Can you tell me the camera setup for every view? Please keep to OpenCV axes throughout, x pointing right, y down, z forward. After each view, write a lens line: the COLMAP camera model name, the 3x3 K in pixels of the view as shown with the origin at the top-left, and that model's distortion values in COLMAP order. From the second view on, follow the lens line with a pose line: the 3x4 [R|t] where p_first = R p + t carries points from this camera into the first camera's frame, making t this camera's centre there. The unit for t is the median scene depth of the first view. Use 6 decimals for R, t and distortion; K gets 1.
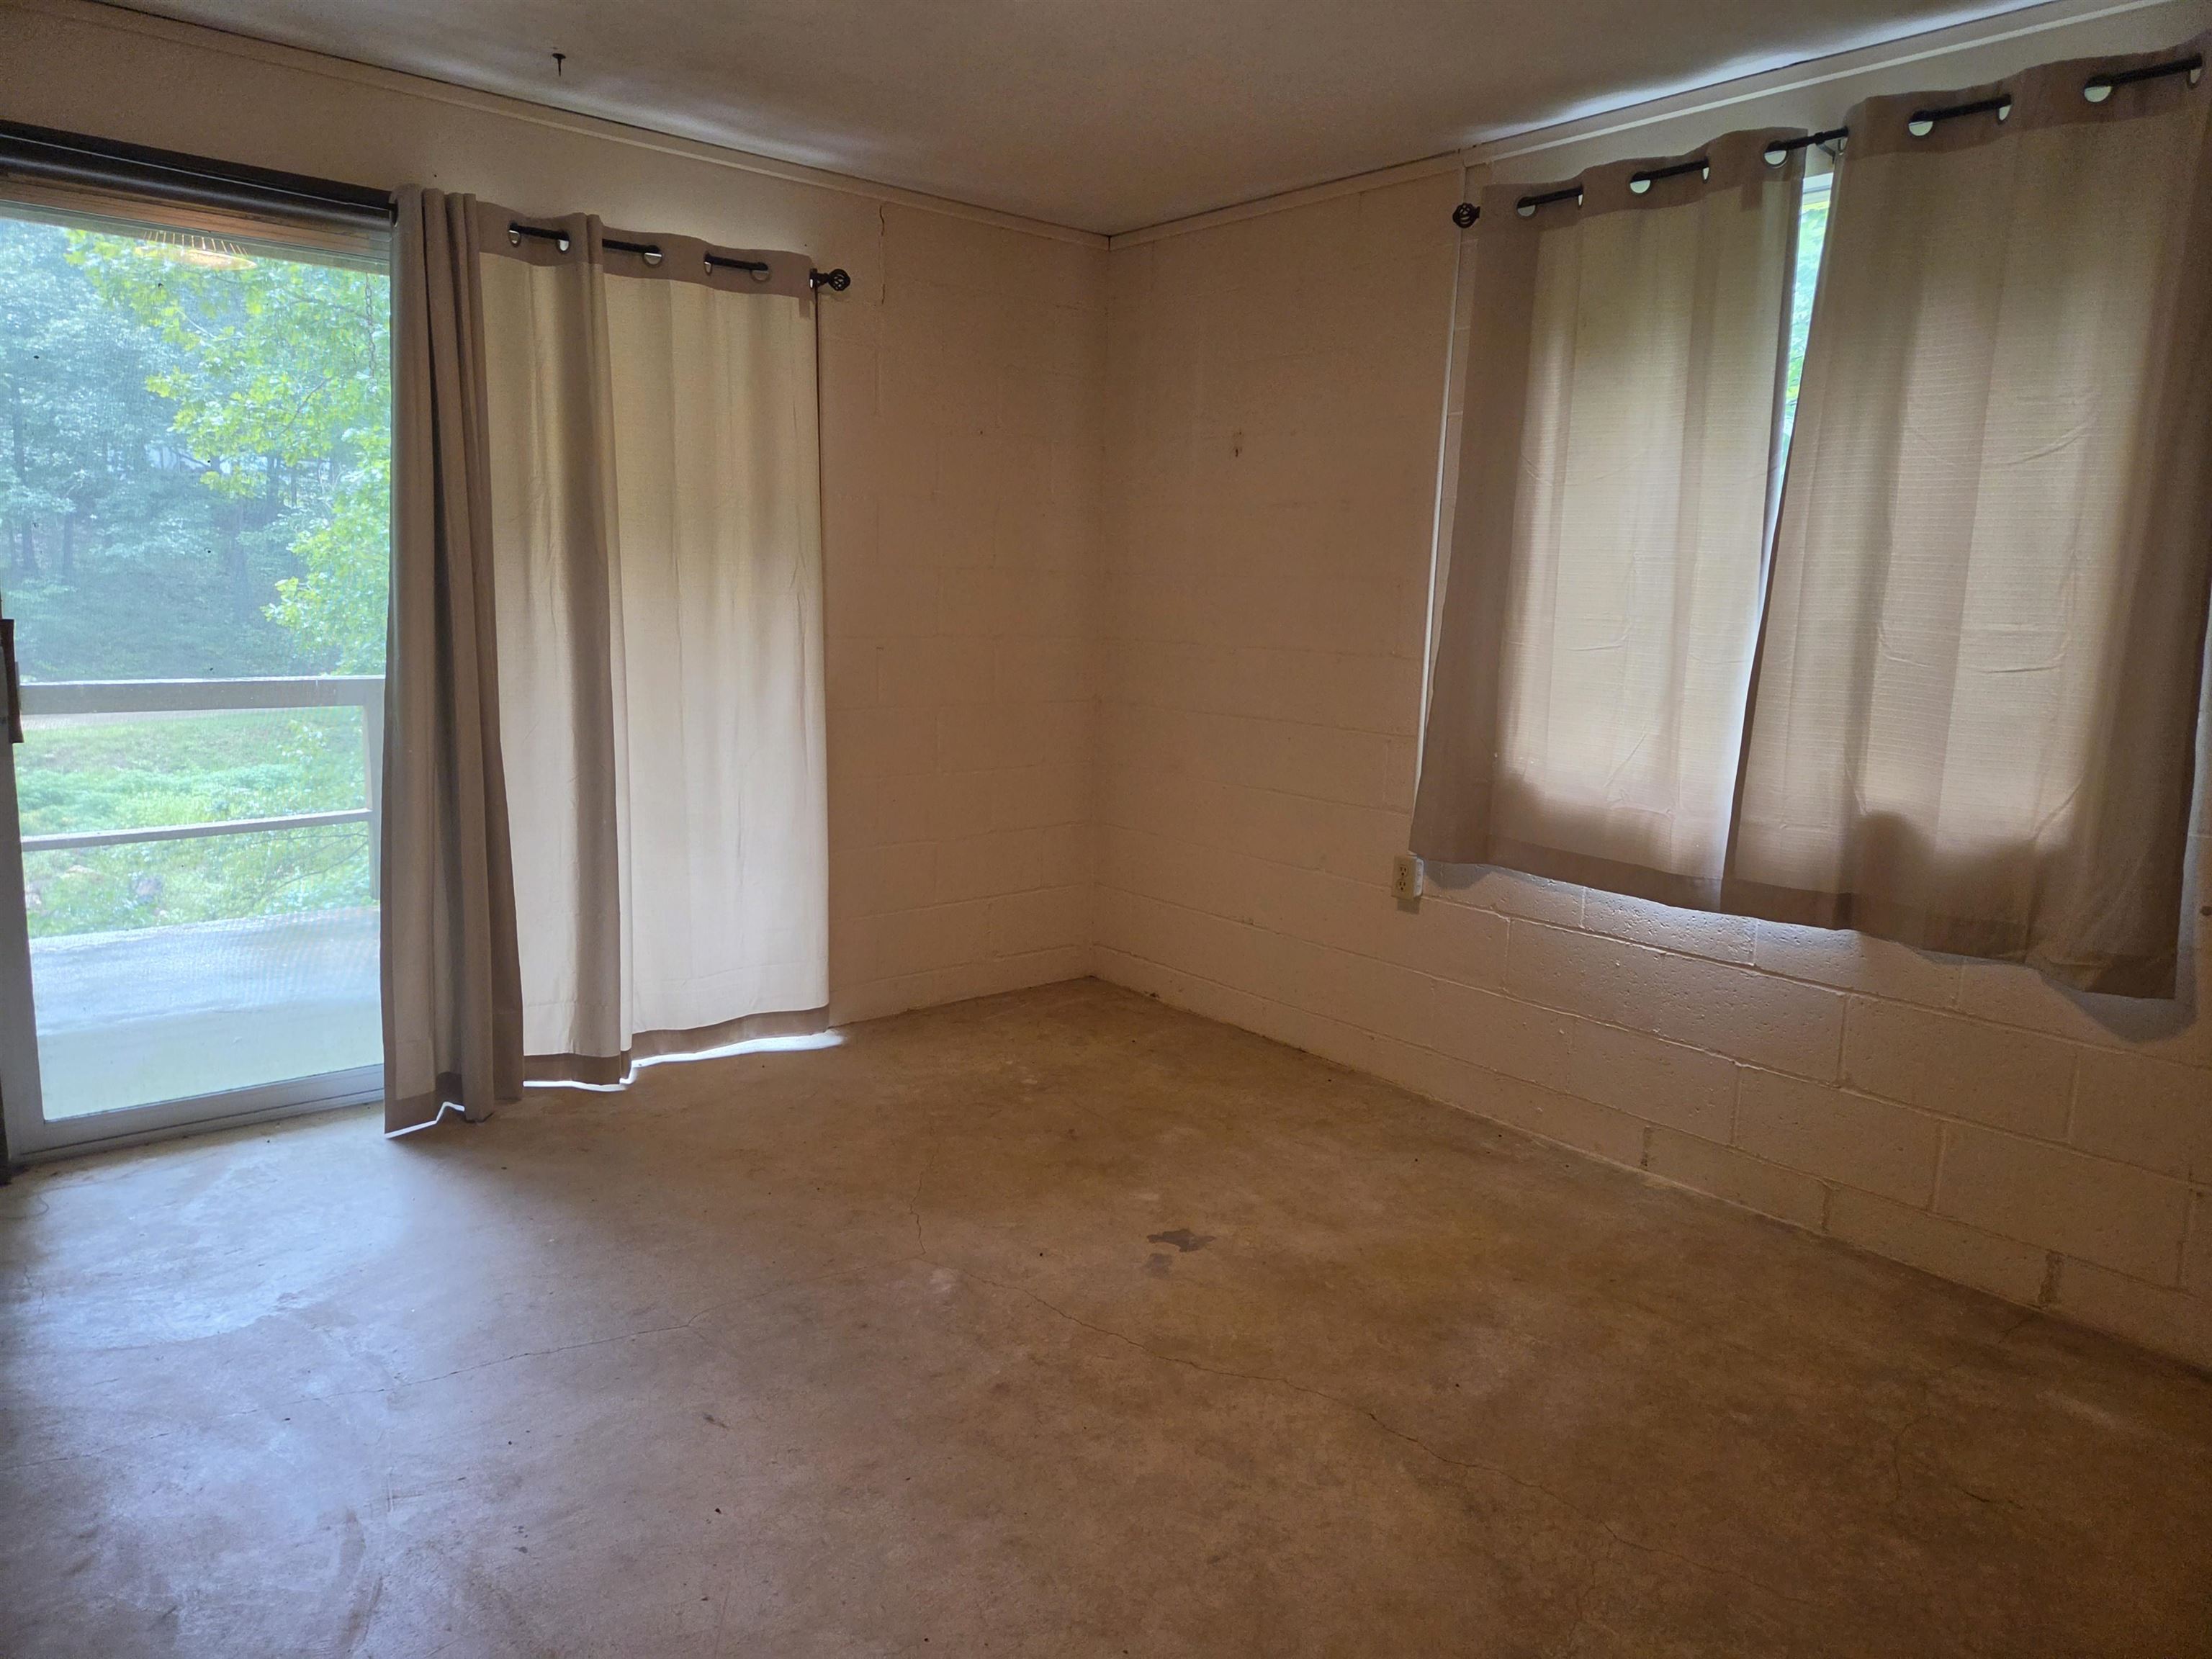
lens RADIAL K [[1471.4, 0, 1103.8], [0, 1471.4, 826.3], [0, 0, 1]] dist [0.070721, -0.052681]
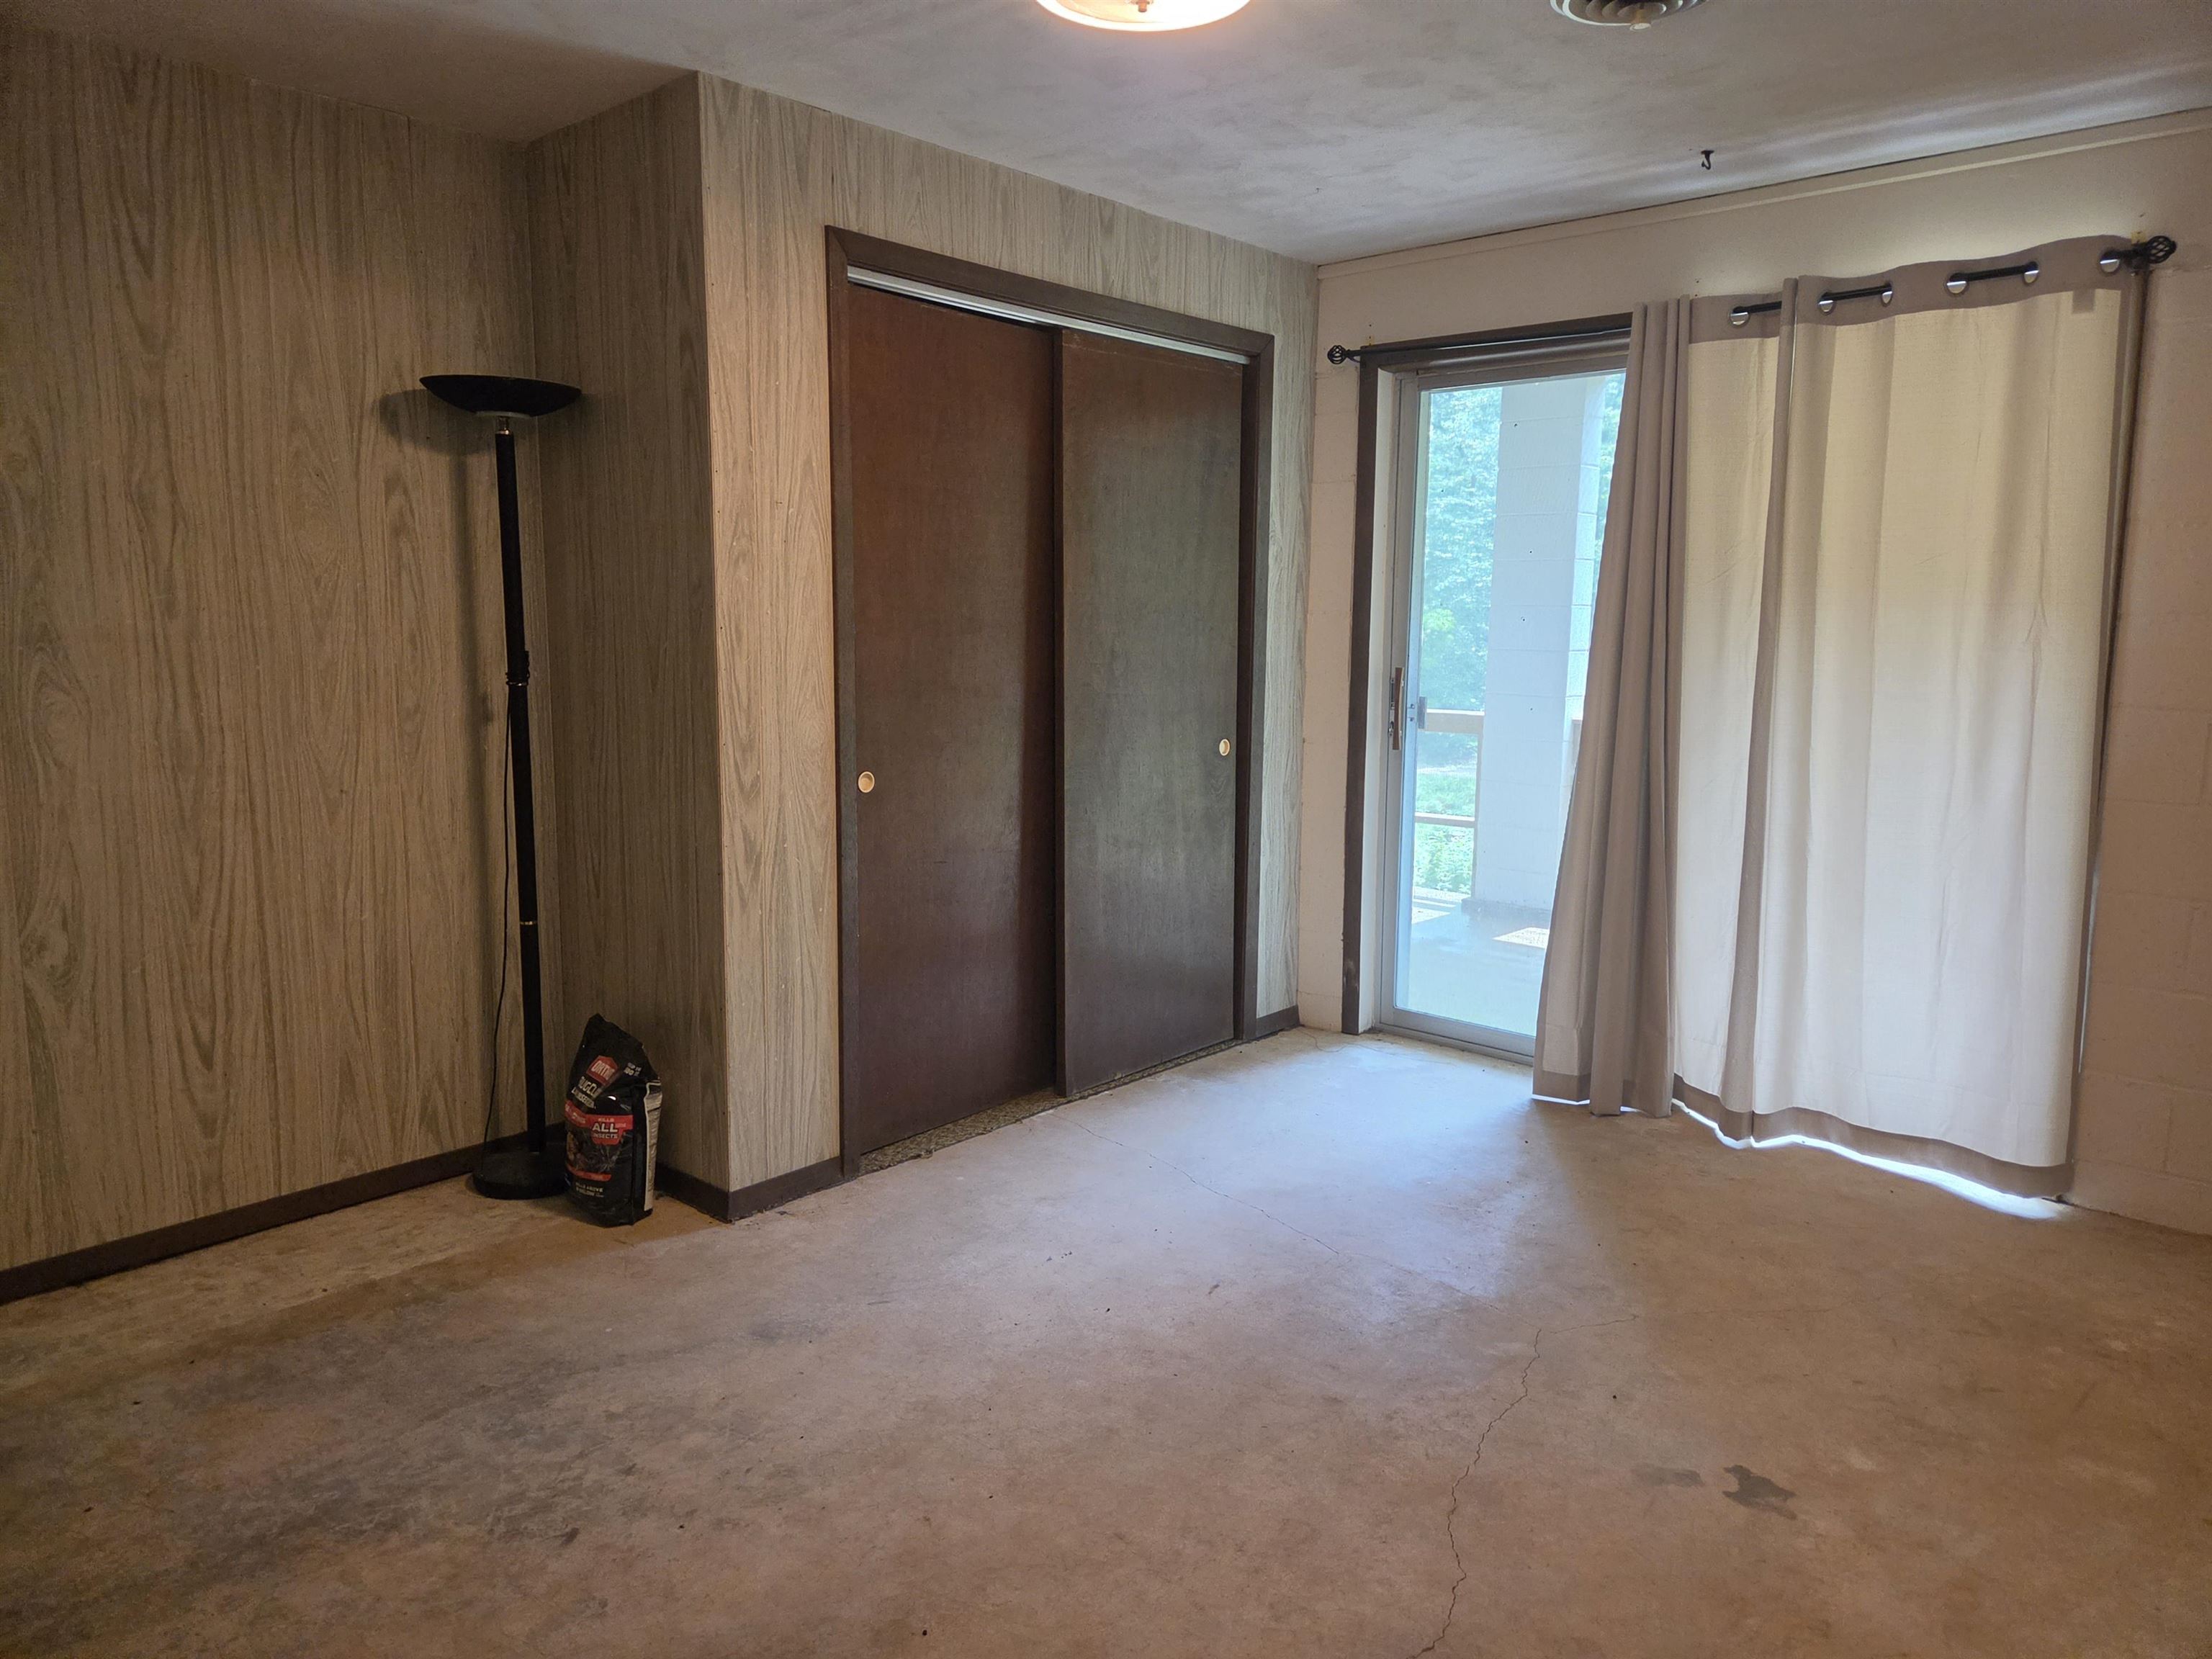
lens RADIAL K [[1471.4, 0, 1109.1], [0, 1471.4, 821.1], [0, 0, 1]] dist [0.070721, -0.052681]
pose [[0.147737, 0.113598, -0.982481, 0.704809], [-0.164909, 0.982305, 0.088781, -0.069340], [0.975182, 0.148903, 0.163856, 0.491641]]
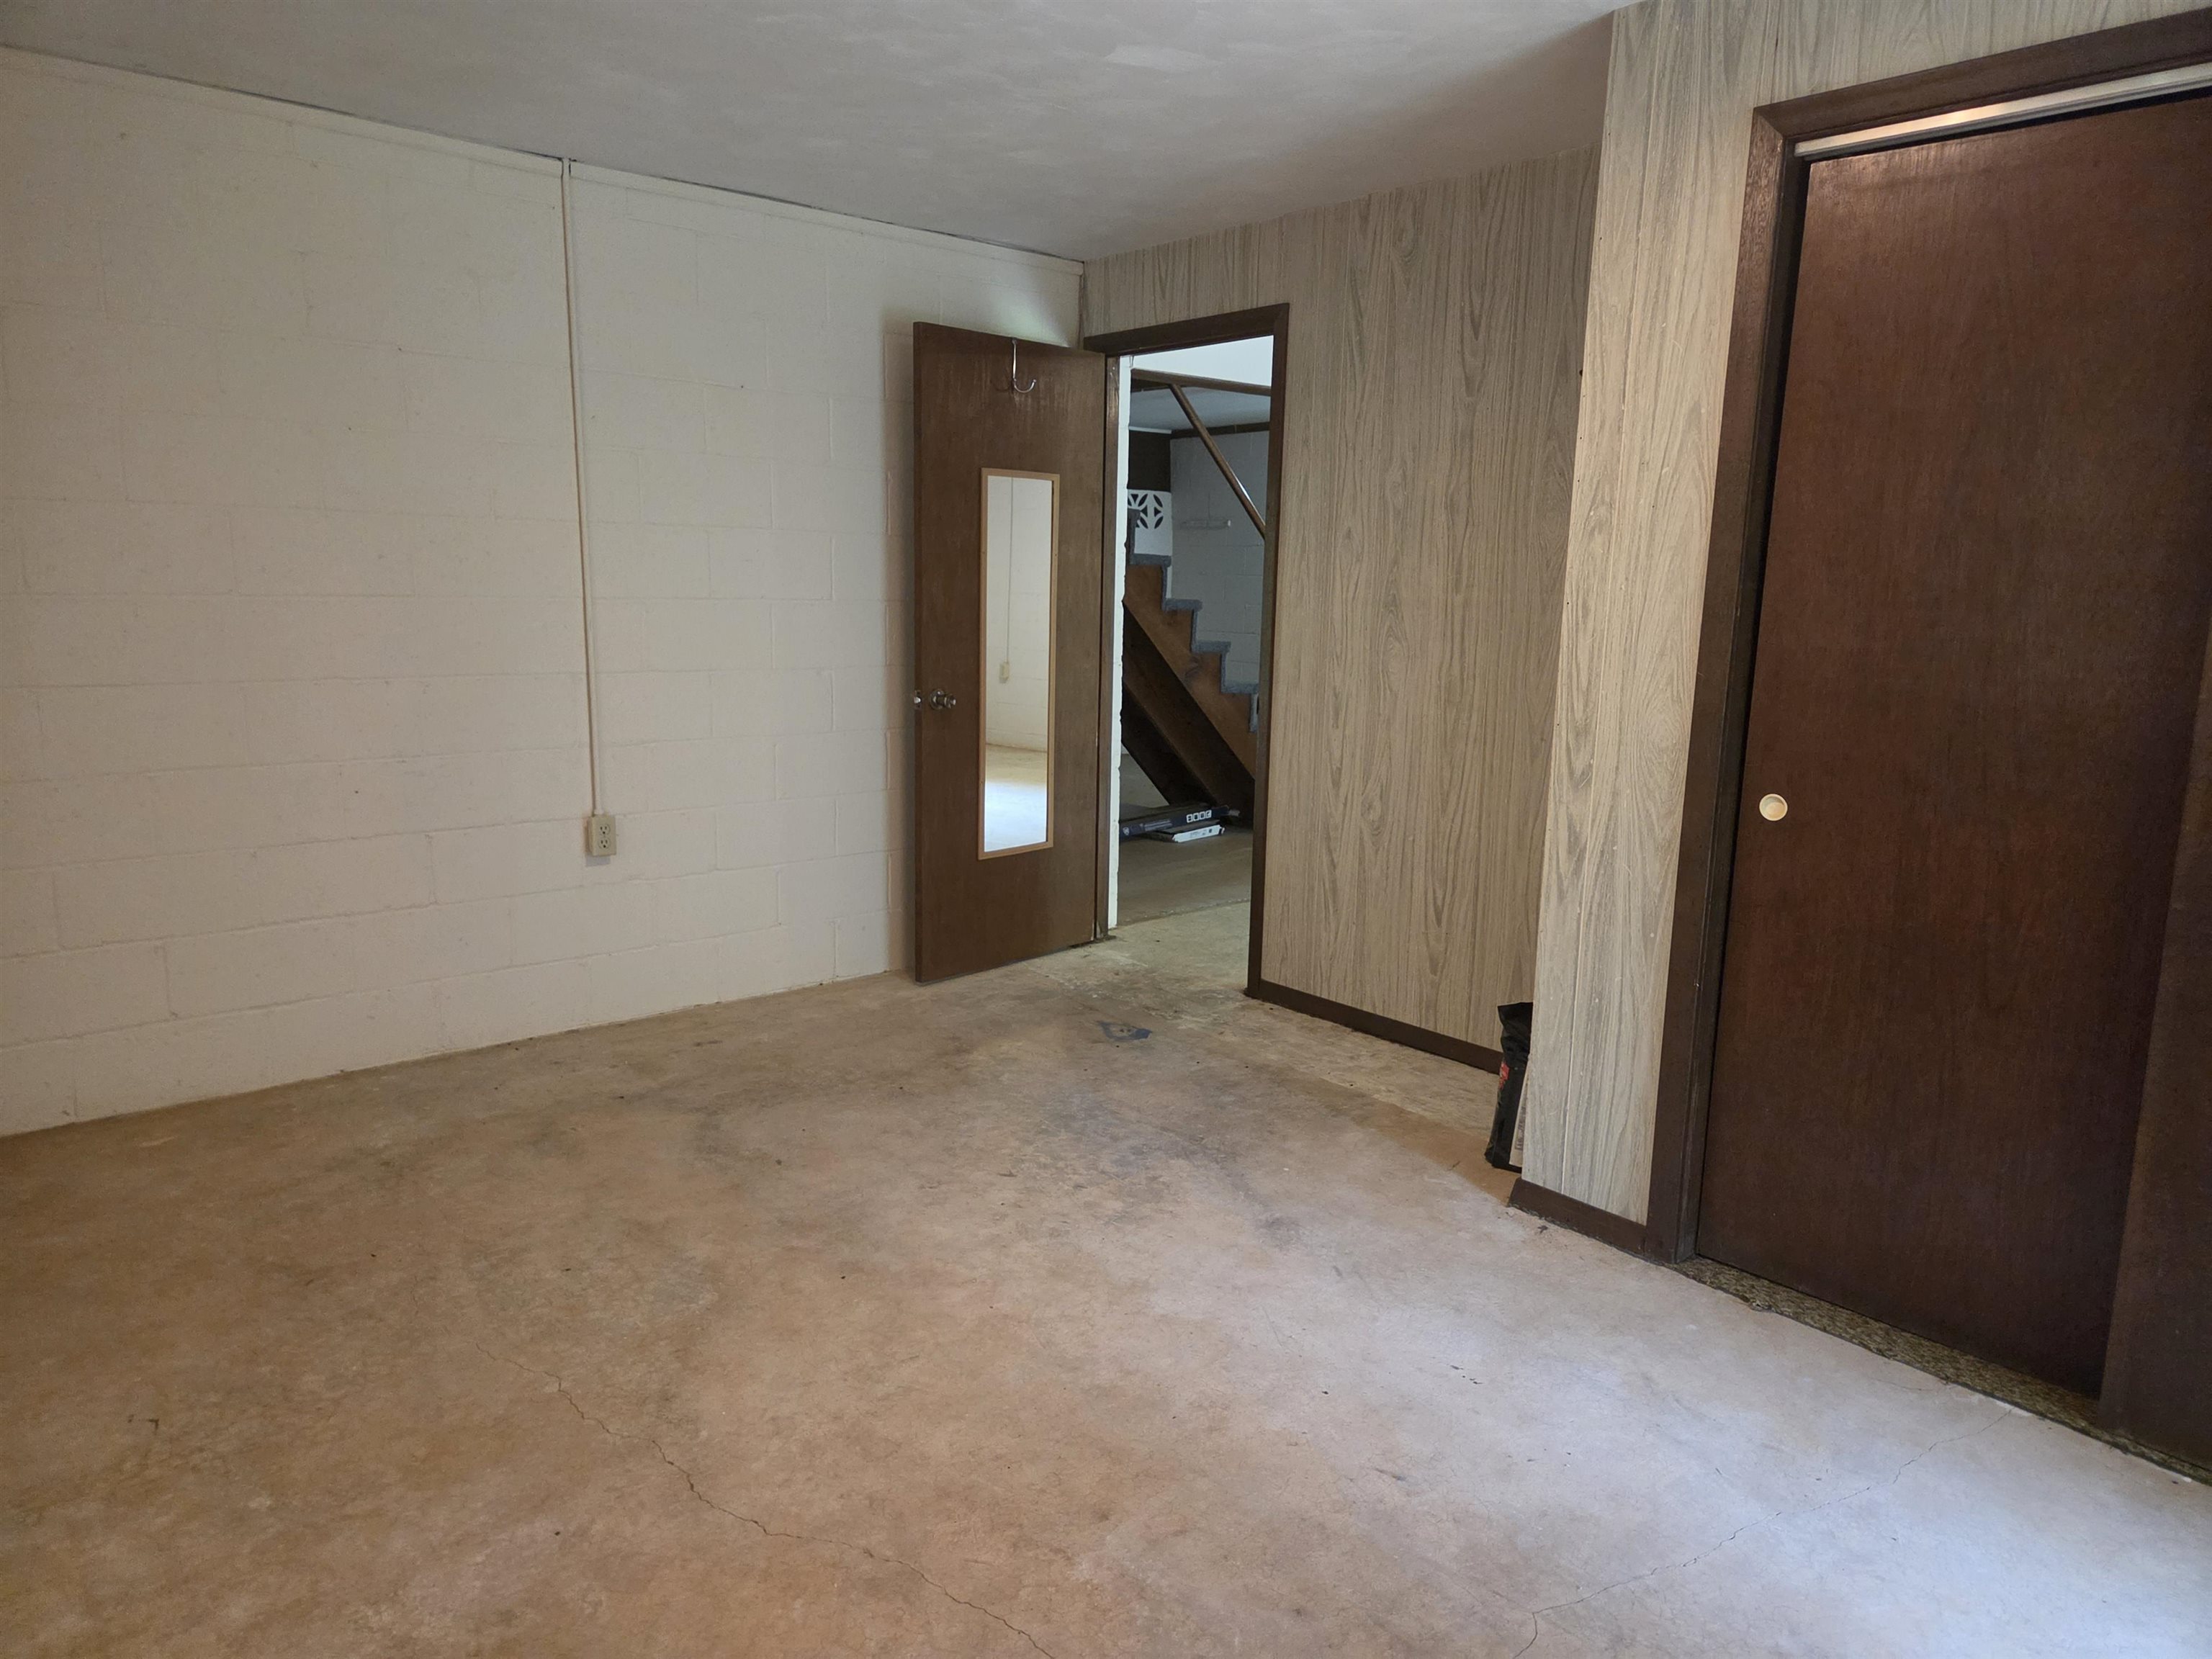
lens RADIAL K [[1471.4, 0, 1103.9], [0, 1471.4, 843.0], [0, 0, 1]] dist [0.070721, -0.052681]
pose [[-0.998736, -0.044265, -0.023799, -0.025346], [-0.049721, 0.939273, 0.339551, -0.233586], [0.007323, 0.340305, -0.940286, 1.349040]]
